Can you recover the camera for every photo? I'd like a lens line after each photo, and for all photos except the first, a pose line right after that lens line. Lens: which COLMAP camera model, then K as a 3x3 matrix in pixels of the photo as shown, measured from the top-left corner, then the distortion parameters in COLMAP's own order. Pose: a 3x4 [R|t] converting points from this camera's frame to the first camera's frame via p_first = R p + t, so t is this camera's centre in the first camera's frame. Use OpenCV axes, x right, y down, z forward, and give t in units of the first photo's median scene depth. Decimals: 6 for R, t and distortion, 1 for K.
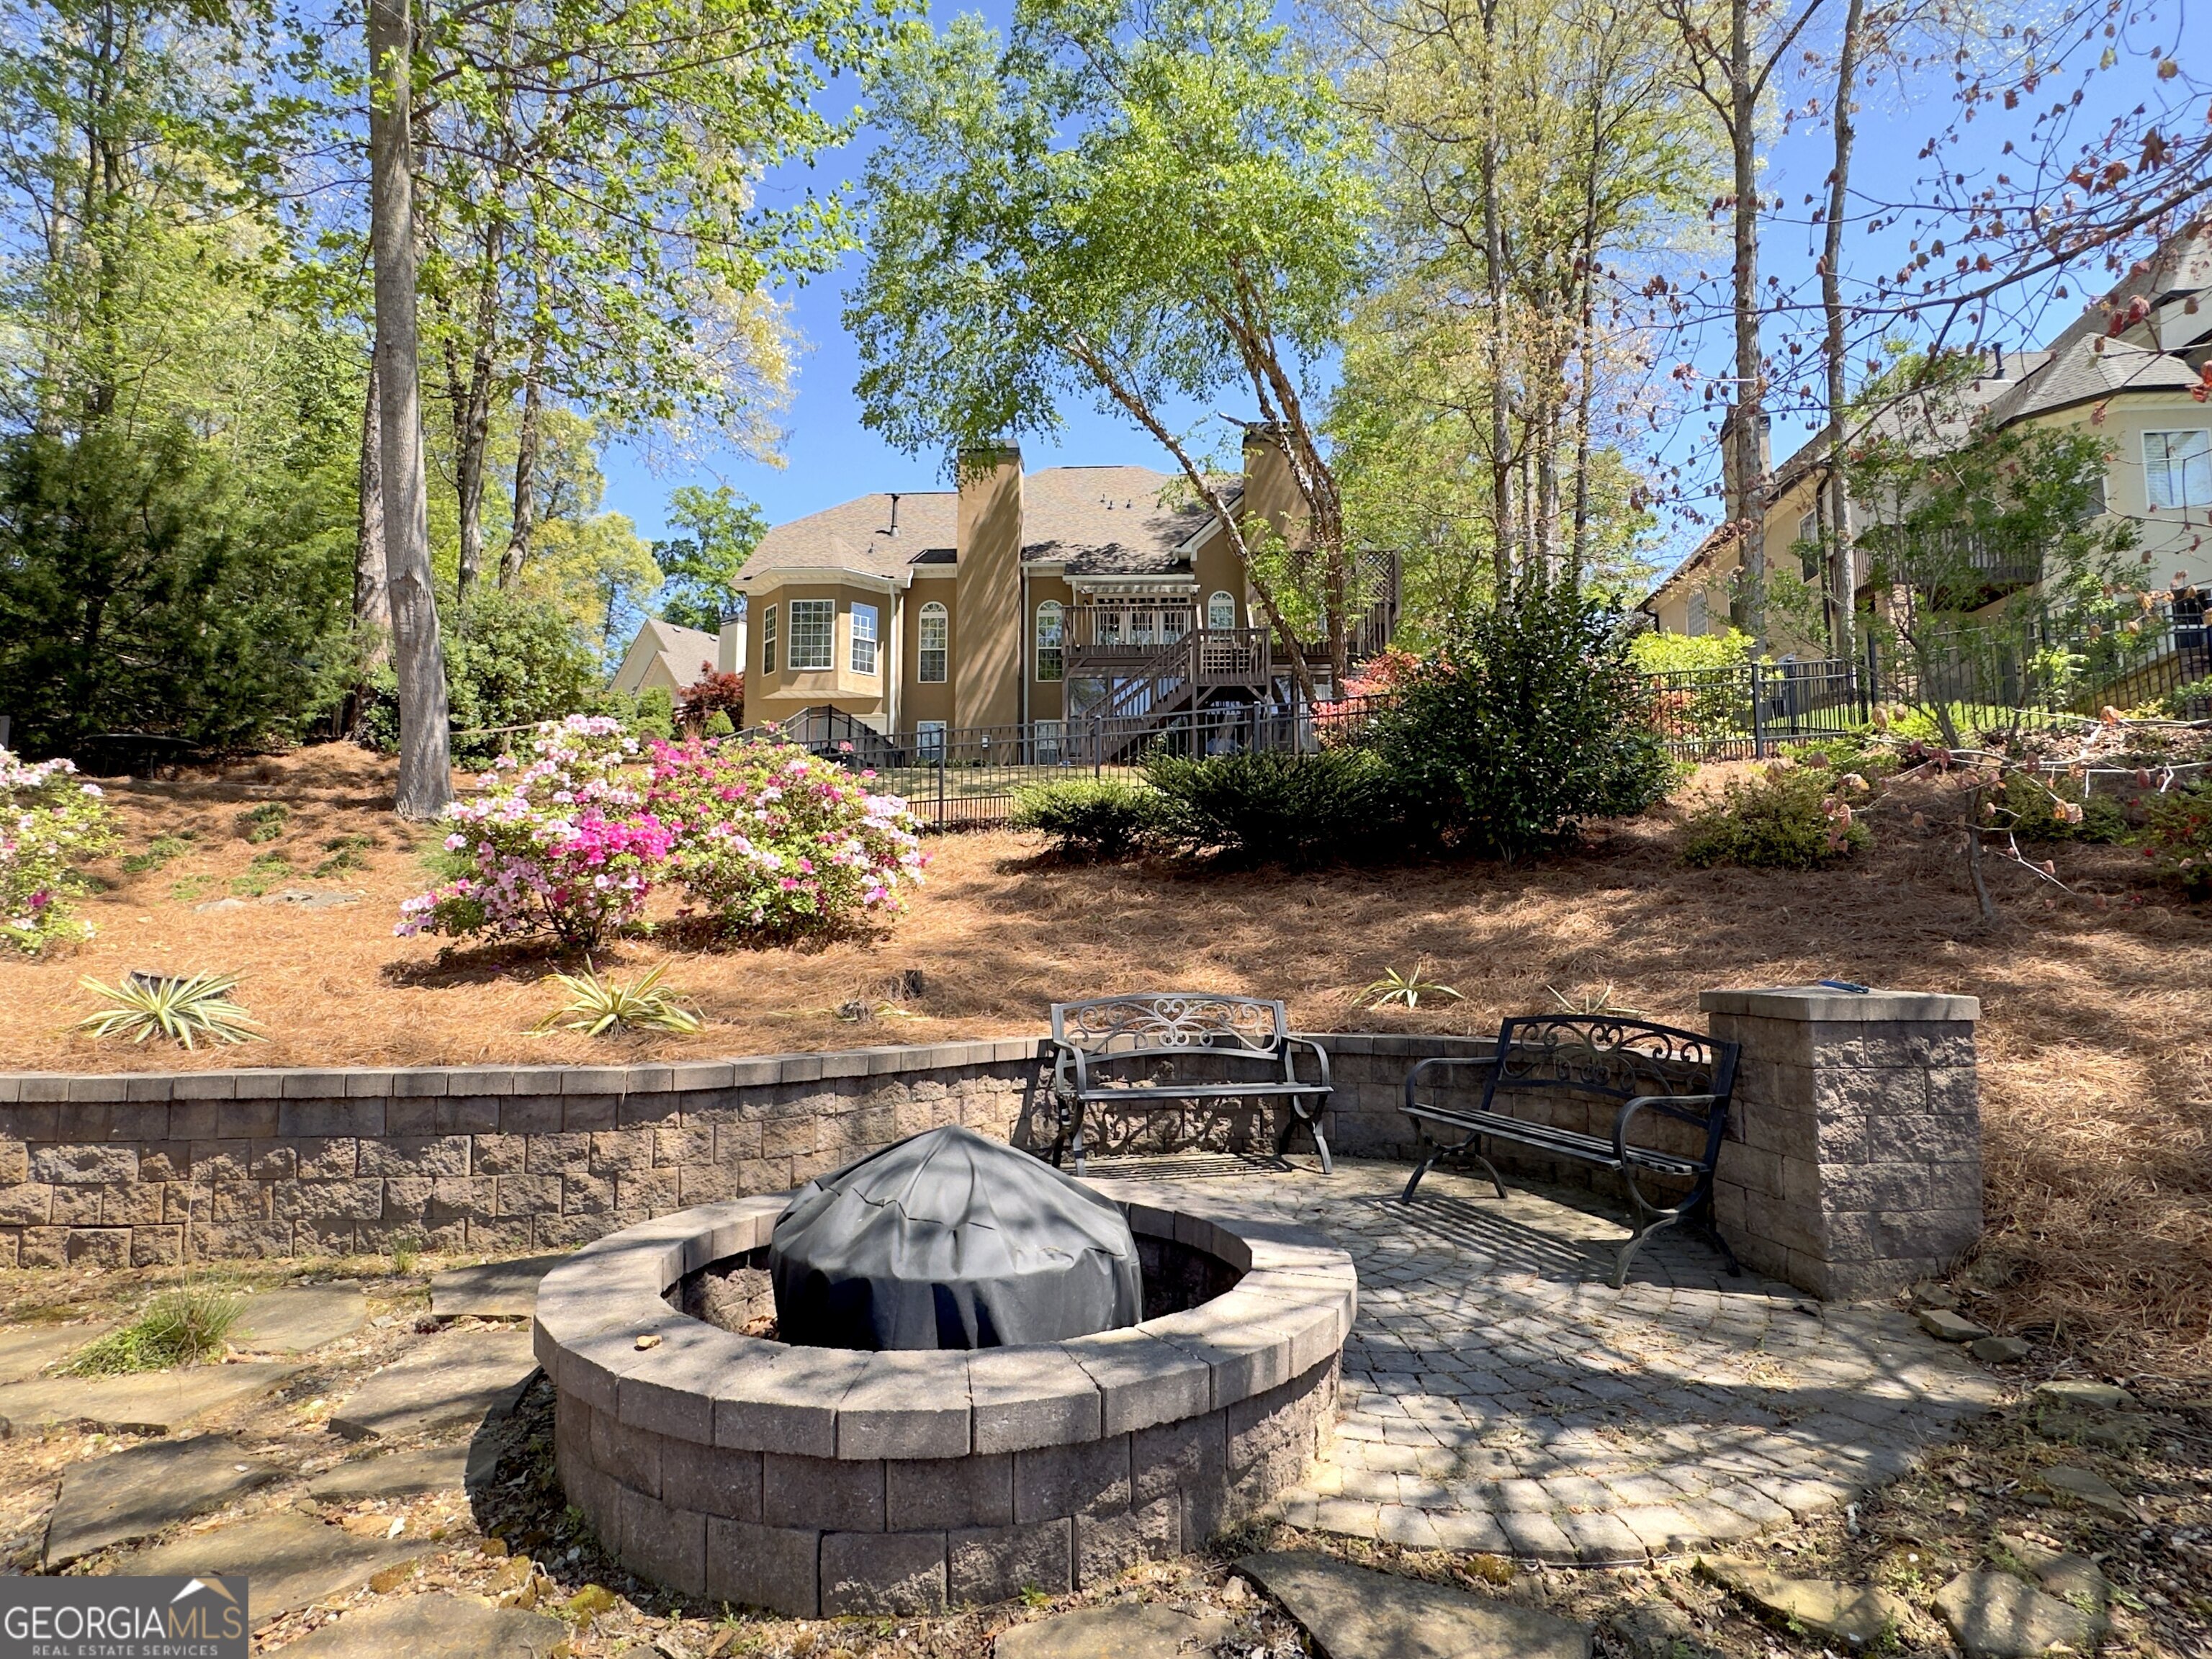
lens RADIAL K [[1180.3, 0, 1091.7], [0, 1180.3, 833.7], [0, 0, 1]] dist [-0.004794, -0.000232]
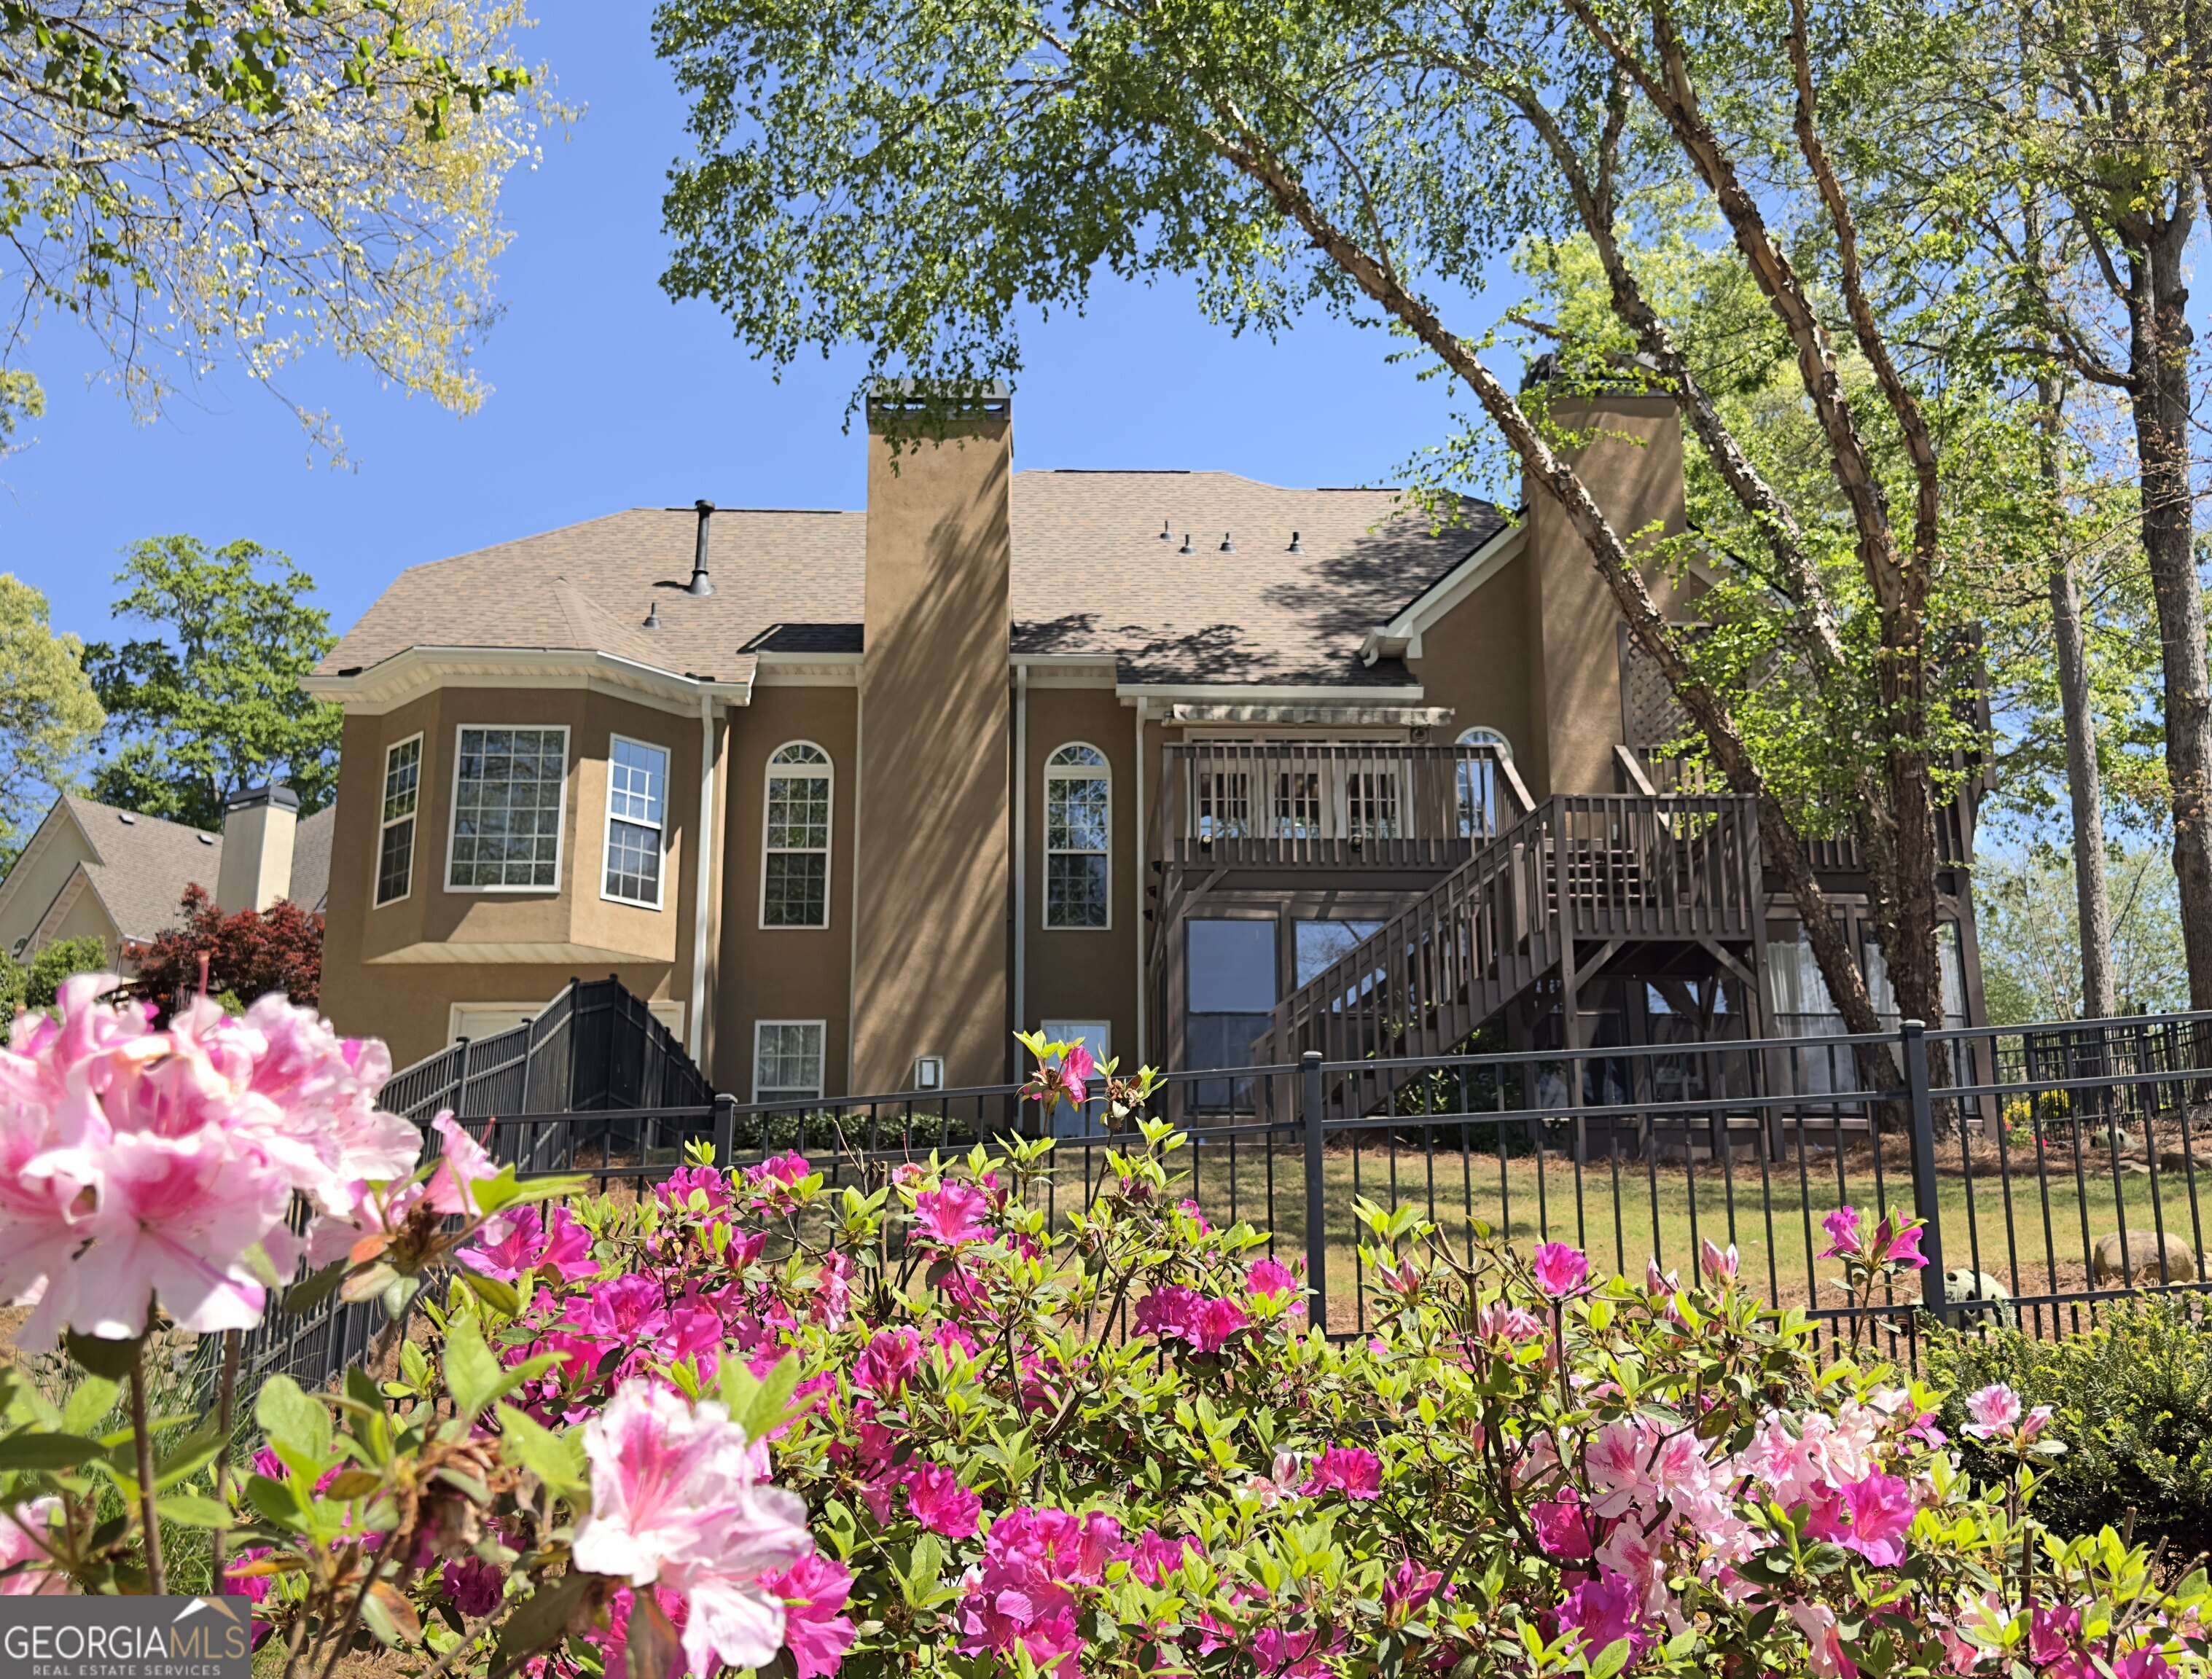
lens RADIAL K [[2231.0, 0, 1115.6], [0, 2231.0, 852.9], [0, 0, 1]] dist [0.127442, 0.000000]
pose [[0.996568, 0.015312, 0.081349, -0.207719], [-0.001395, 0.985710, -0.168445, -0.050627], [-0.082766, 0.167754, 0.982348, 0.497923]]
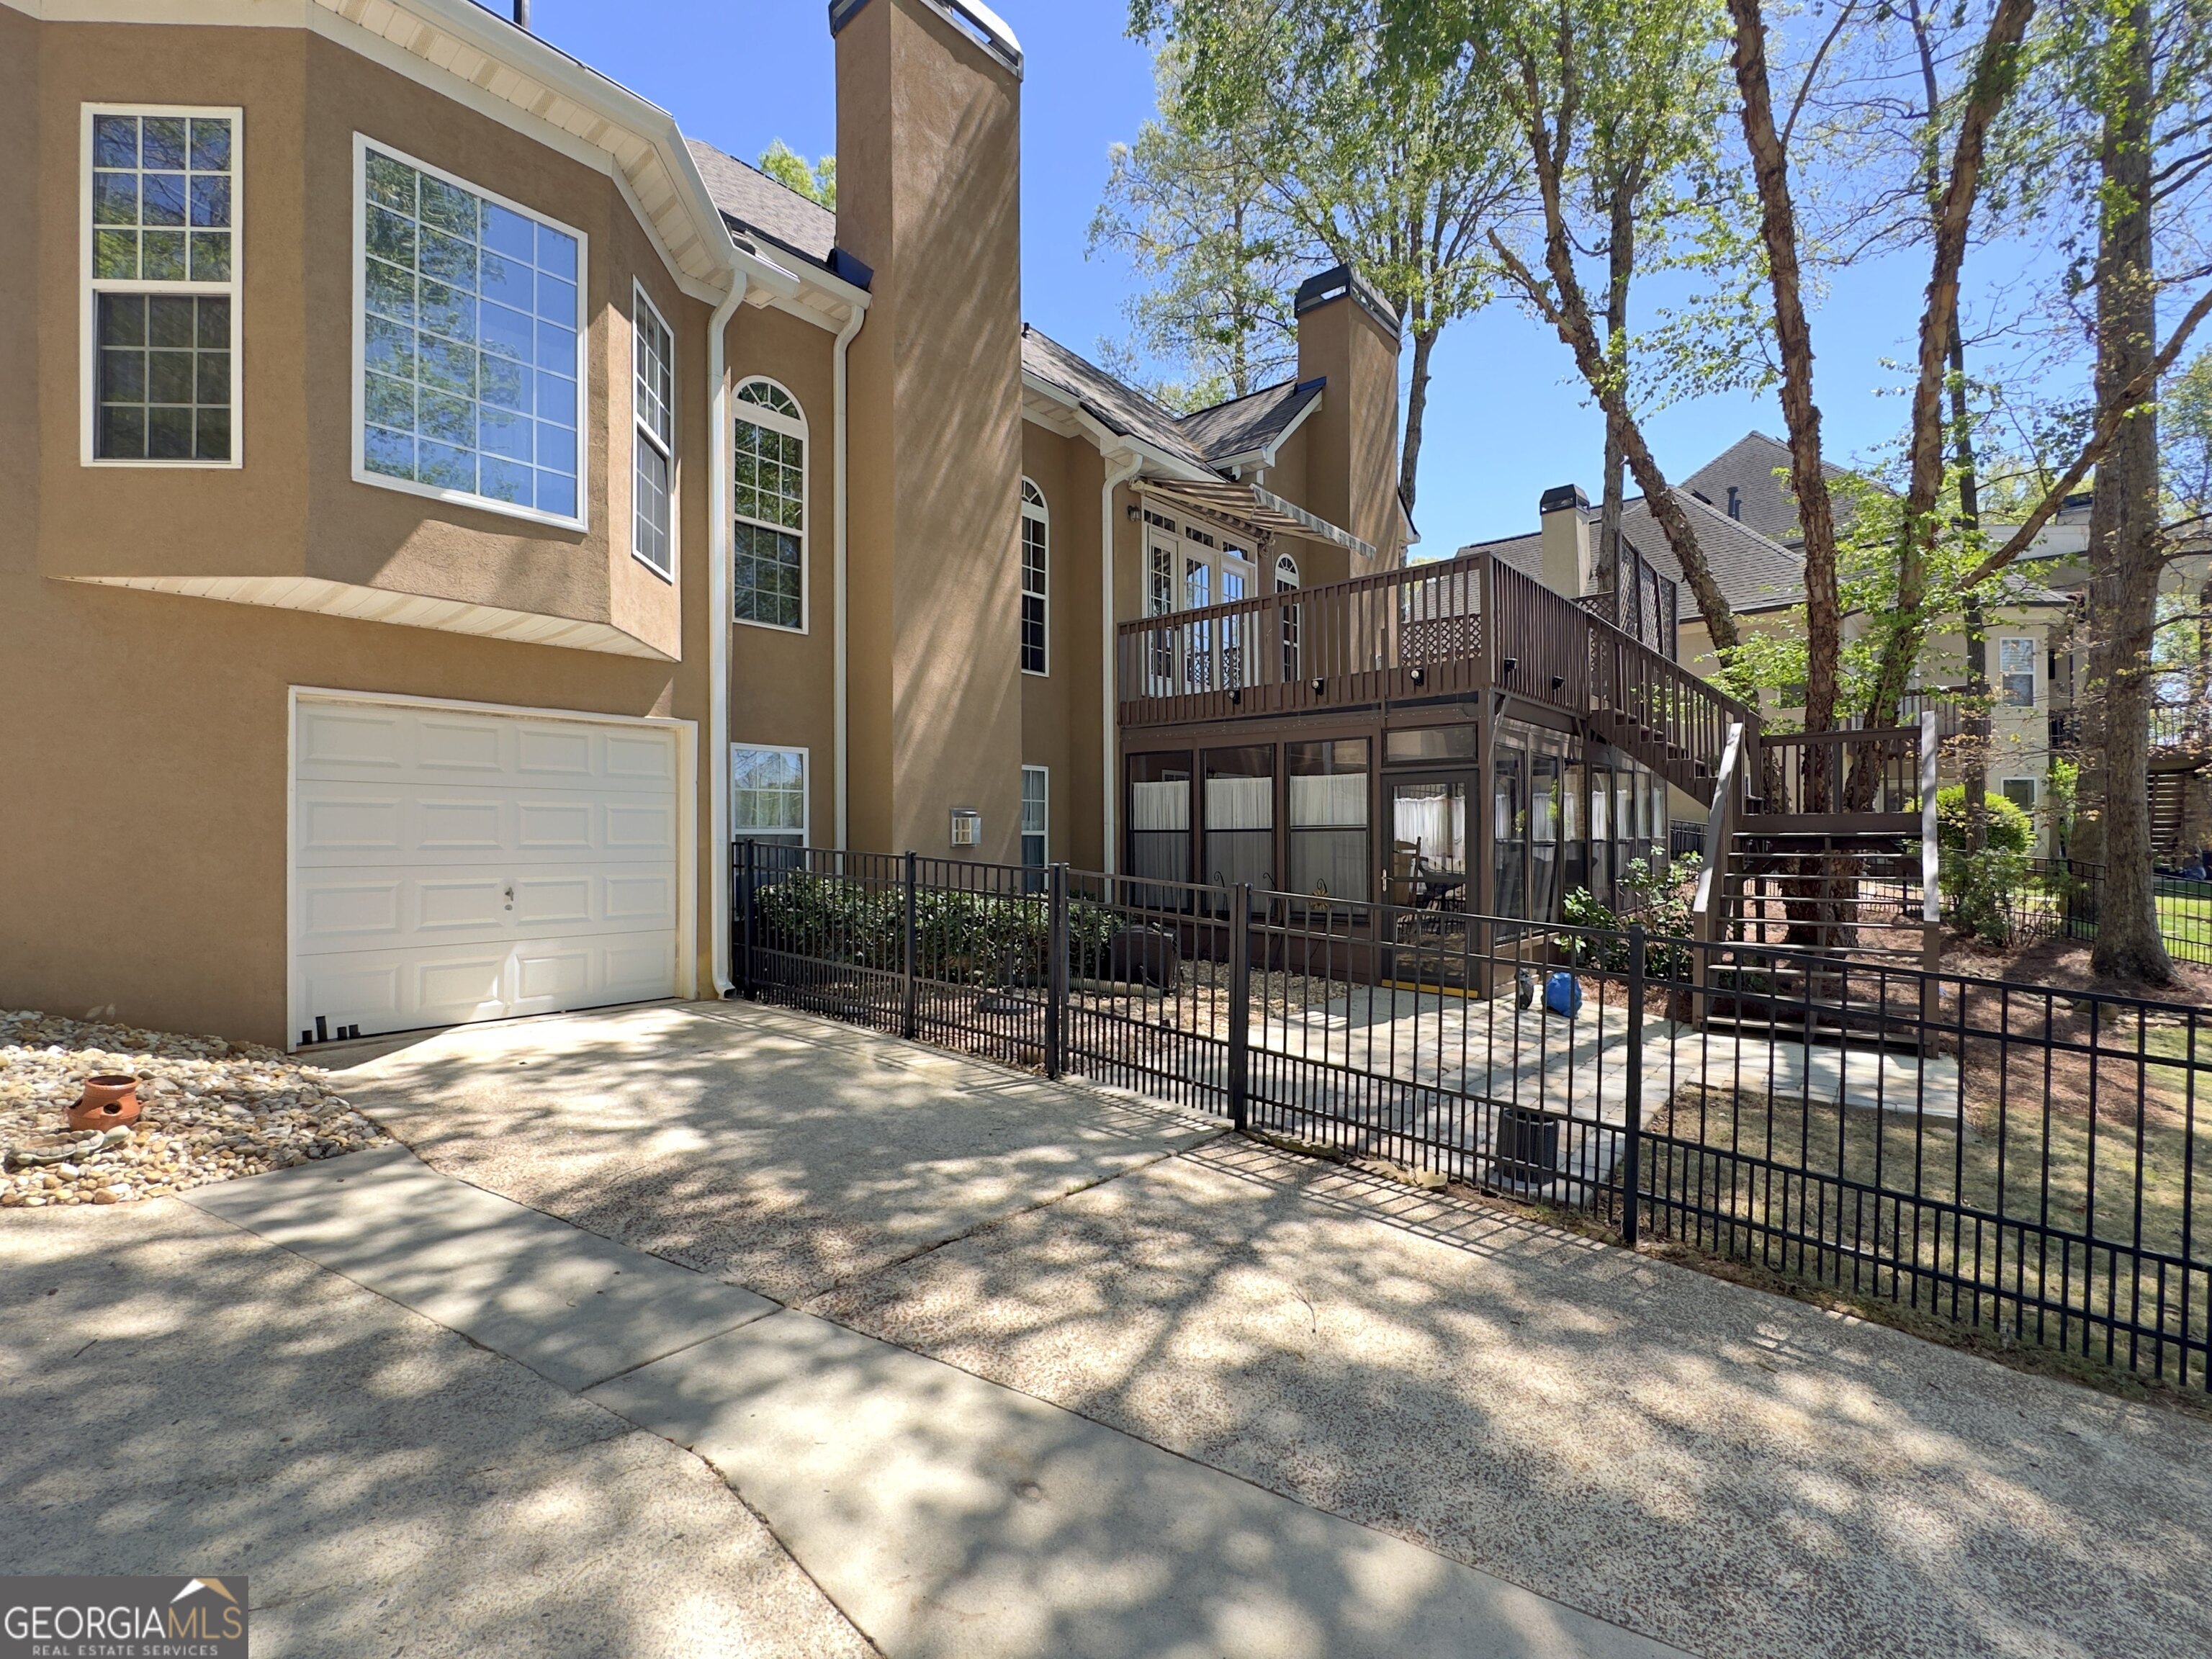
lens RADIAL K [[1003.5, 0, 1101.8], [0, 1003.5, 832.6], [0, 0, 1]] dist [-0.002243, 0.000306]
pose [[0.613802, 0.002612, 0.789455, -0.715826], [-0.072407, 0.995966, 0.053002, -0.221932], [-0.786132, -0.089695, 0.611515, 1.796589]]
